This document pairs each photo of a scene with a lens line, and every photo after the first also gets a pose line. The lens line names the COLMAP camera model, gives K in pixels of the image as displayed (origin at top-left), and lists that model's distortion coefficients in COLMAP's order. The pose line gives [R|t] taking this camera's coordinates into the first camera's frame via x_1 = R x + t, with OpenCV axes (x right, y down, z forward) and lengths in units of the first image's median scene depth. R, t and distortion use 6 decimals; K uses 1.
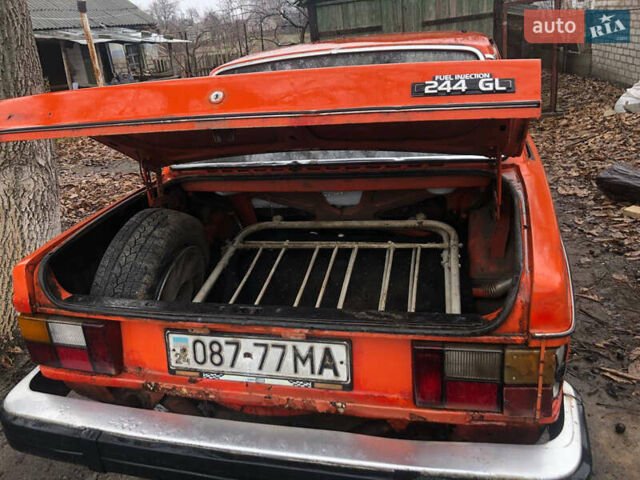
lens RADIAL K [[525.8, 0, 312.6], [0, 525.8, 239.8], [0, 0, 1]] dist [0.013496, 0.005871]
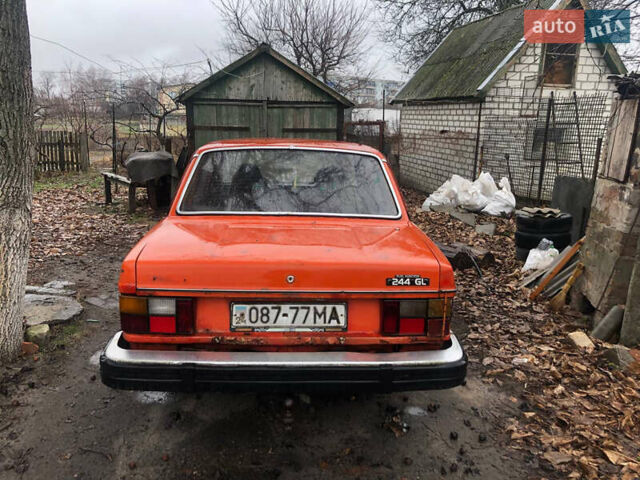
lens RADIAL K [[525.8, 0, 312.6], [0, 525.8, 239.8], [0, 0, 1]] dist [0.013496, 0.005871]
pose [[0.942536, 0.051694, 0.330080, -0.607194], [0.005267, 0.985536, -0.169385, 0.266349], [-0.334062, 0.161391, 0.928631, -0.635096]]
